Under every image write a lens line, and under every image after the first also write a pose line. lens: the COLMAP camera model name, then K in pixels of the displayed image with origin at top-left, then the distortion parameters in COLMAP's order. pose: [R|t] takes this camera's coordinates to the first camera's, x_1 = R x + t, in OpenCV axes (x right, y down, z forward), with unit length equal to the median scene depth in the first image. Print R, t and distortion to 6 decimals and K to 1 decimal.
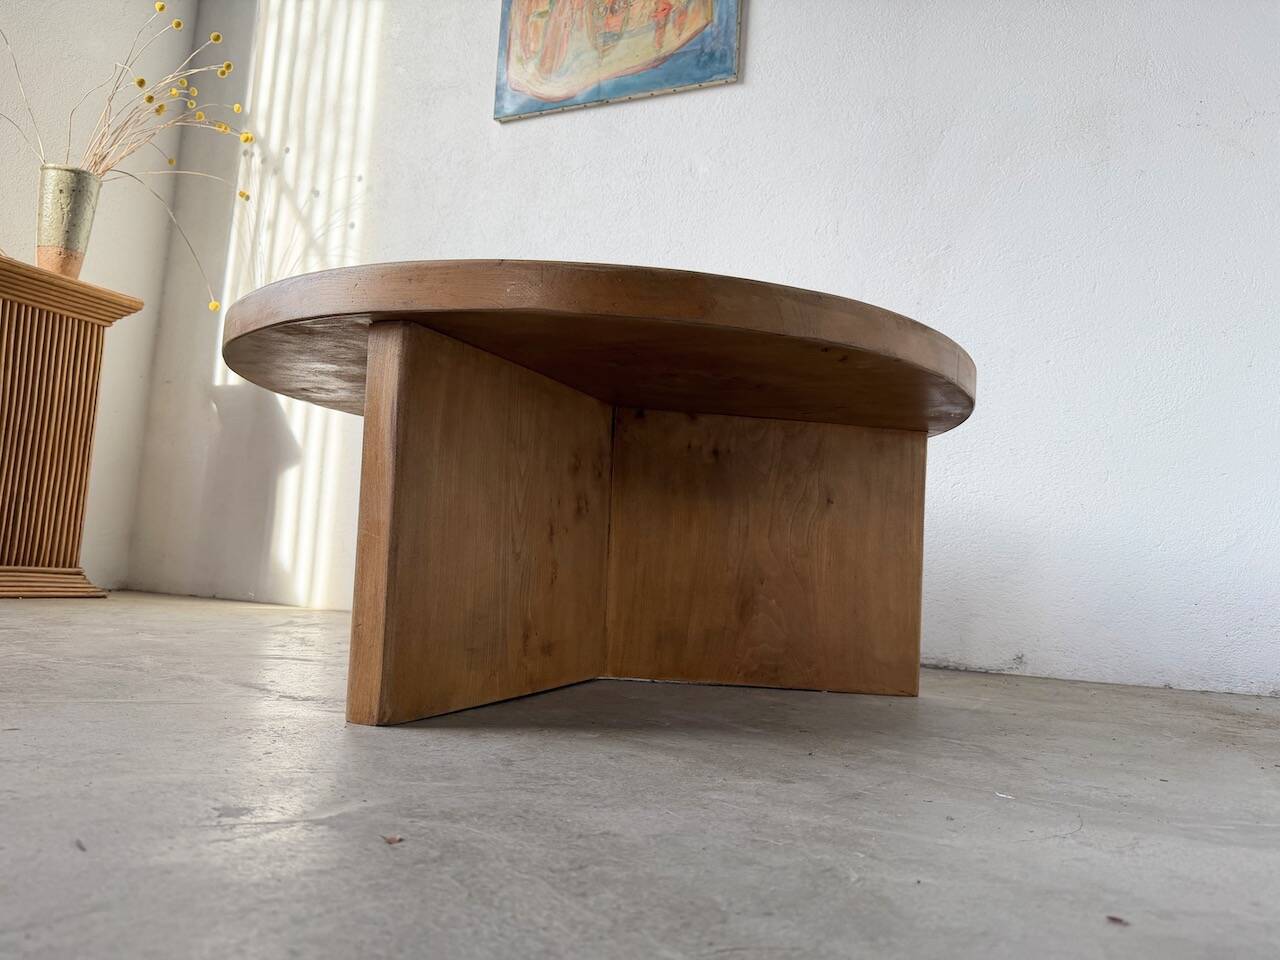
lens RADIAL K [[910.6, 0, 646.6], [0, 910.6, 485.1], [0, 0, 1]] dist [0.020536, -0.032663]
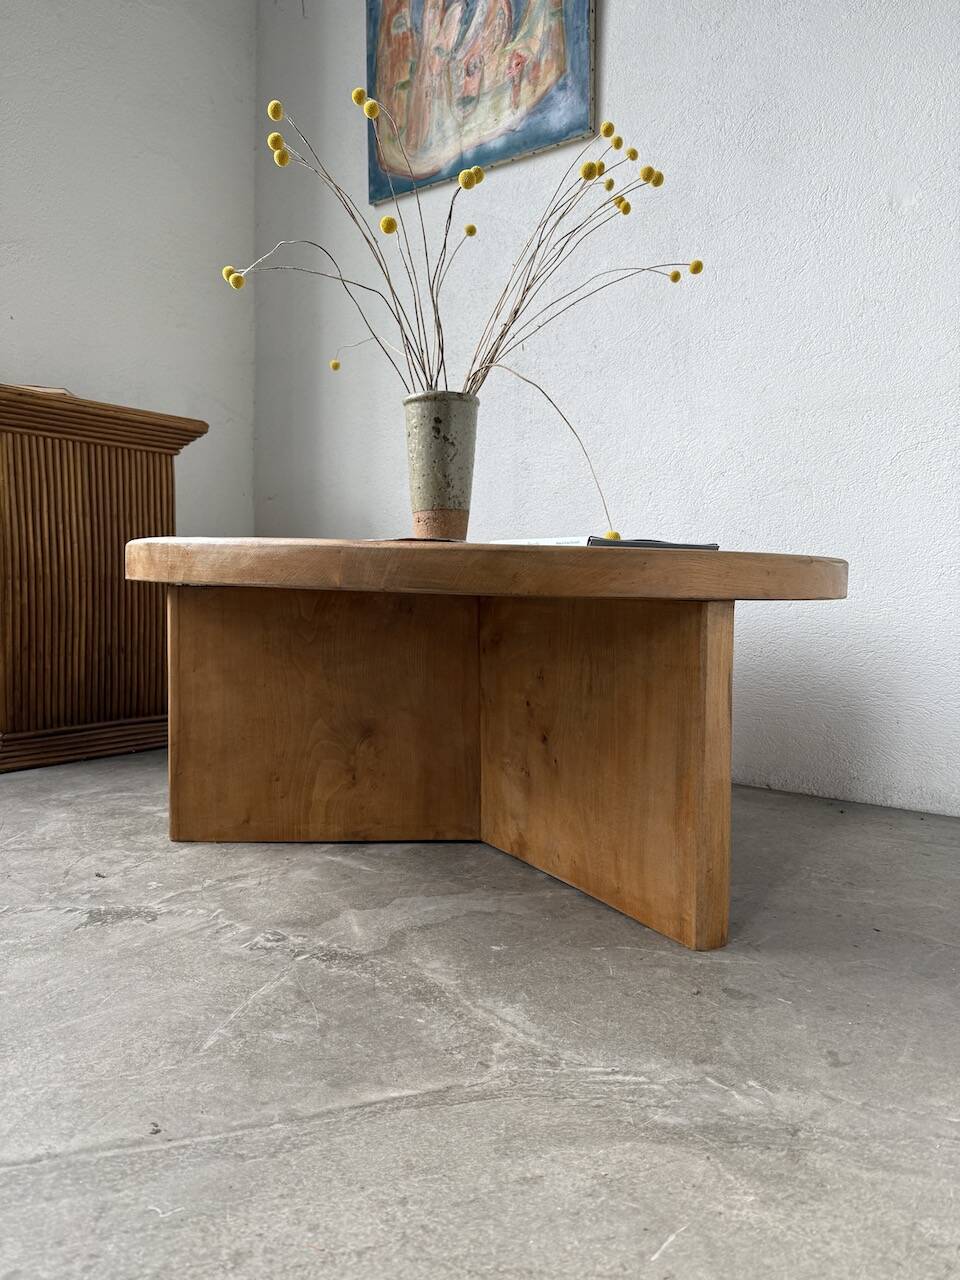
lens RADIAL K [[910.6, 0, 485.5], [0, 910.6, 637.7], [0, 0, 1]] dist [0.020536, -0.032663]
pose [[0.976463, -0.030912, -0.213460, -0.151275], [0.060884, 0.988932, 0.135300, -0.123807], [0.206915, -0.145112, 0.967537, 0.147381]]
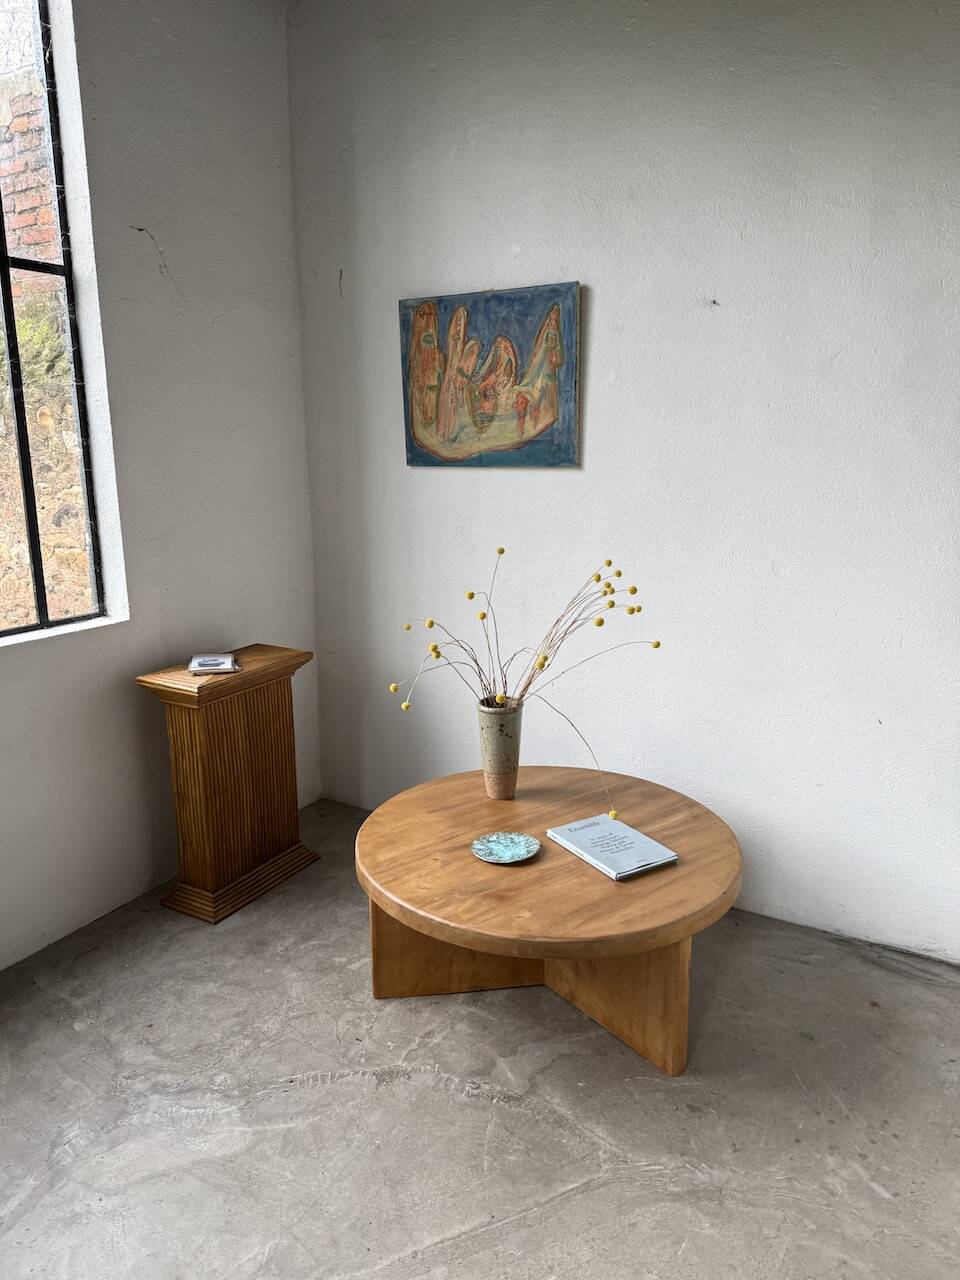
lens RADIAL K [[910.6, 0, 470.6], [0, 910.6, 631.1], [0, 0, 1]] dist [0.020536, -0.032663]
pose [[0.990606, -0.041106, -0.130421, -0.228942], [0.079285, 0.949730, 0.302864, -0.766494], [0.111415, -0.310360, 0.944067, -0.278811]]
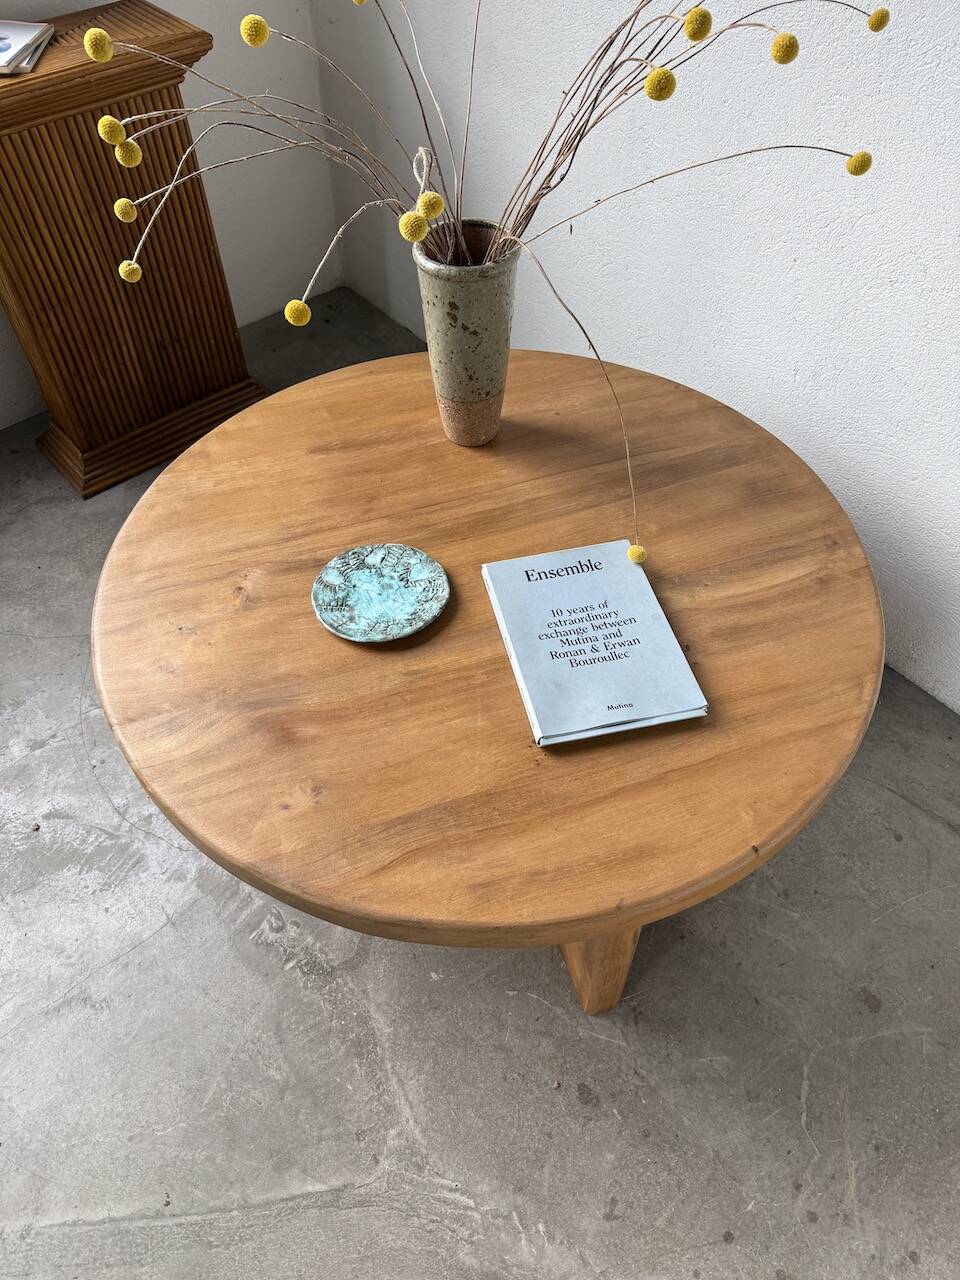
lens RADIAL K [[910.6, 0, 475.8], [0, 910.6, 642.7], [0, 0, 1]] dist [0.020536, -0.032663]
pose [[0.899241, 0.293458, -0.324419, -0.085672], [0.102344, 0.579897, 0.808236, -0.576883], [0.425312, -0.760002, 0.491433, 0.504338]]
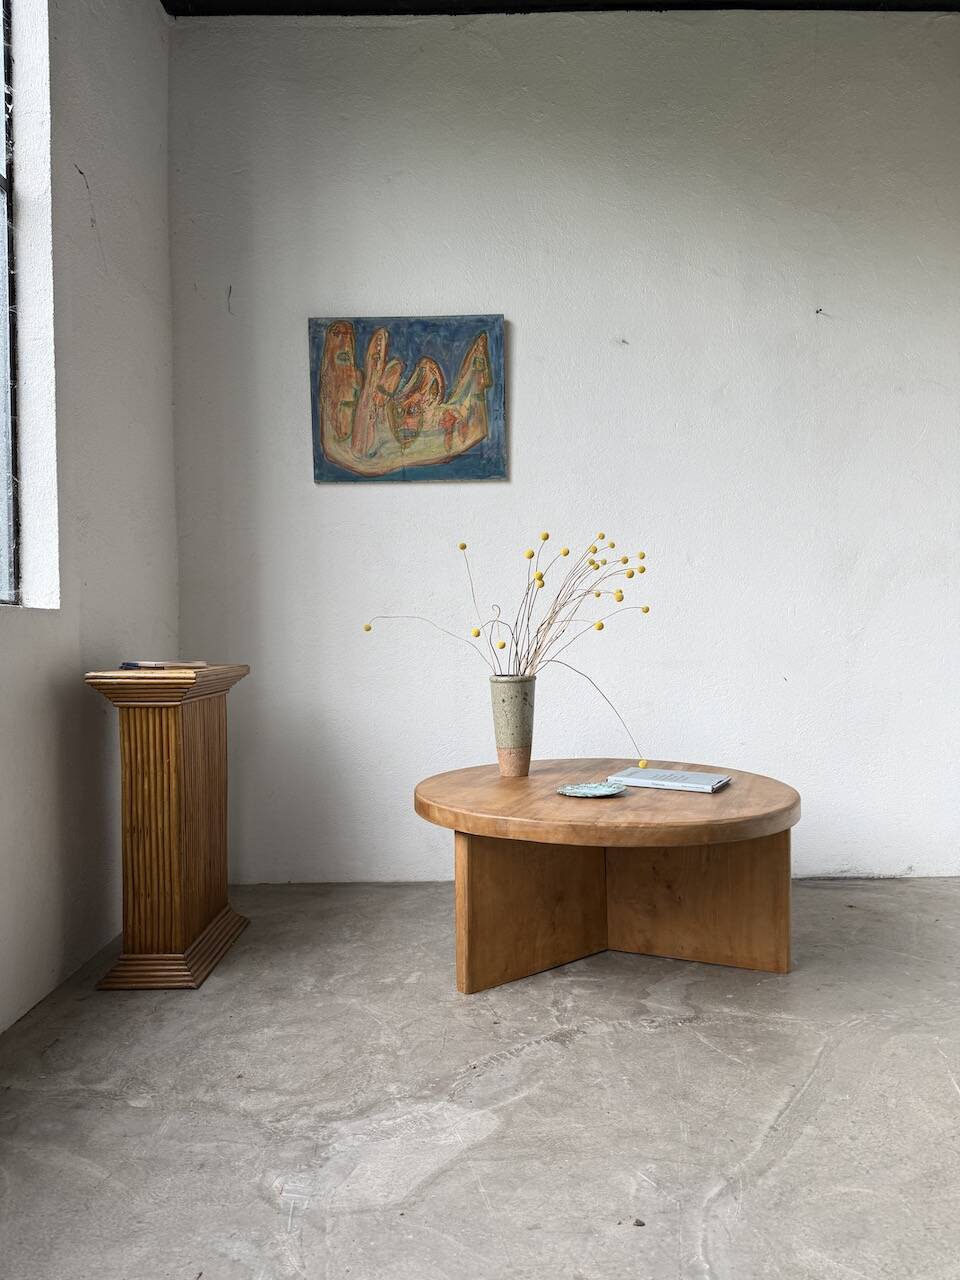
lens RADIAL K [[910.6, 0, 482.2], [0, 910.6, 640.8], [0, 0, 1]] dist [0.020536, -0.032663]
pose [[0.909123, -0.073375, 0.410013, -0.977482], [0.028111, 0.992926, 0.115361, -0.450287], [-0.415577, -0.093352, 0.904755, -0.220073]]
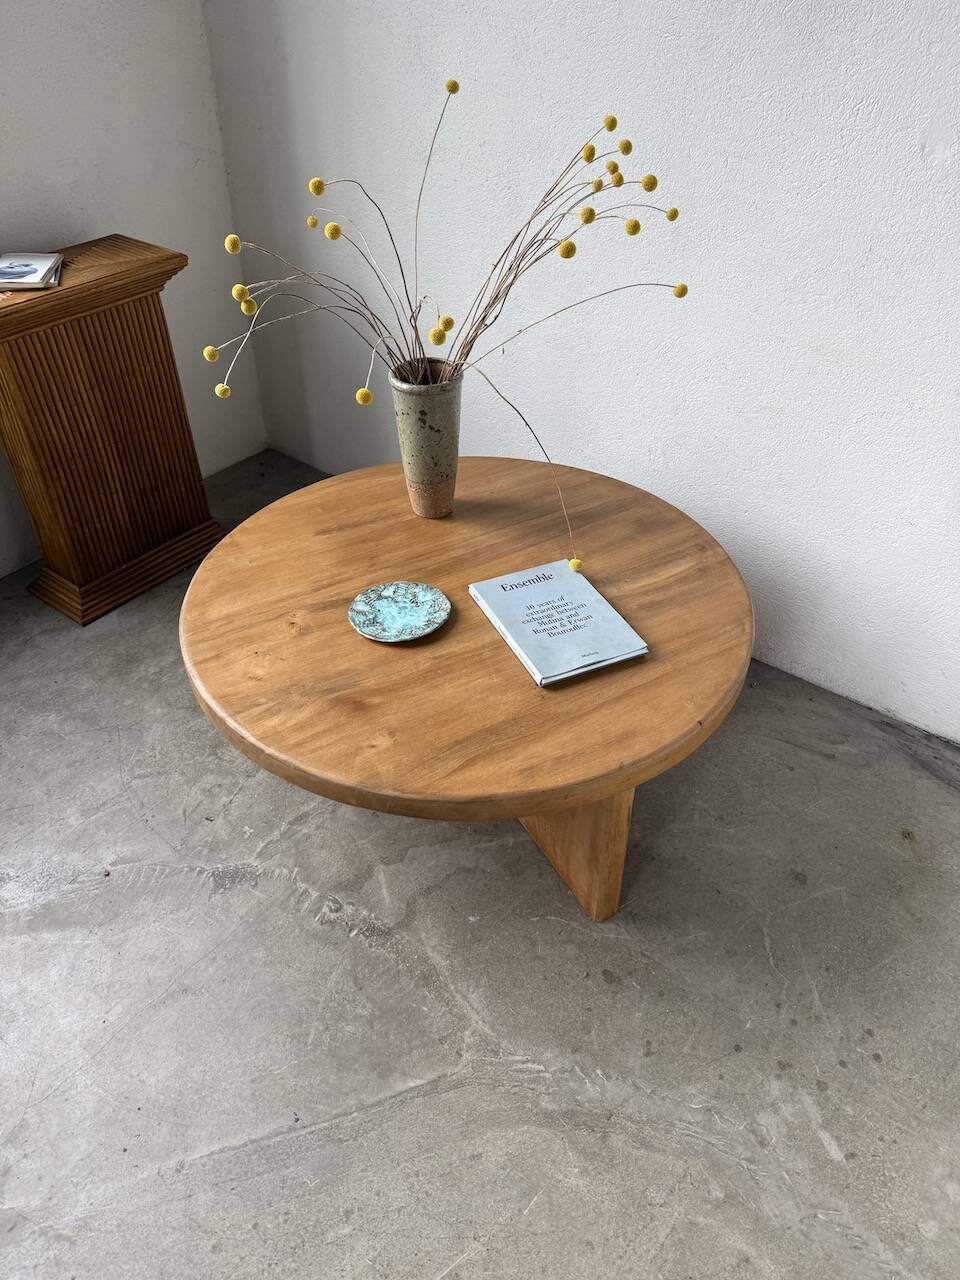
lens RADIAL K [[910.6, 0, 487.3], [0, 910.6, 641.5], [0, 0, 1]] dist [0.020536, -0.032663]
pose [[0.971391, 0.105969, -0.212532, -0.095386], [0.073714, 0.716188, 0.694004, -0.658482], [0.225756, -0.689815, 0.687887, 0.230396]]
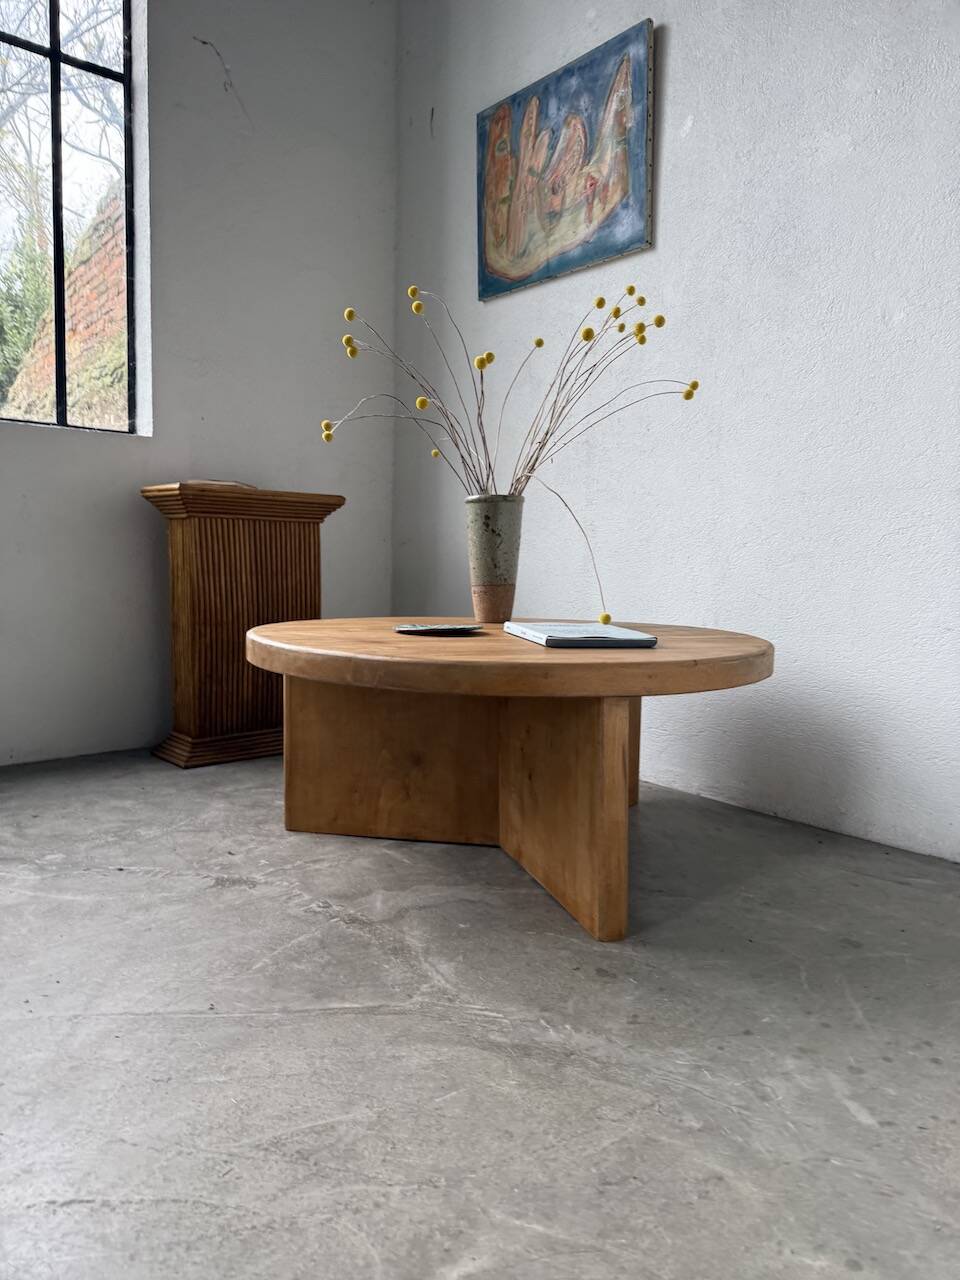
lens RADIAL K [[910.6, 0, 472.8], [0, 910.6, 640.6], [0, 0, 1]] dist [0.020536, -0.032663]
pose [[0.899164, -0.004841, -0.437585, 0.086141], [0.078701, 0.985424, 0.150815, -0.229612], [0.430477, -0.170046, 0.886439, -0.007939]]
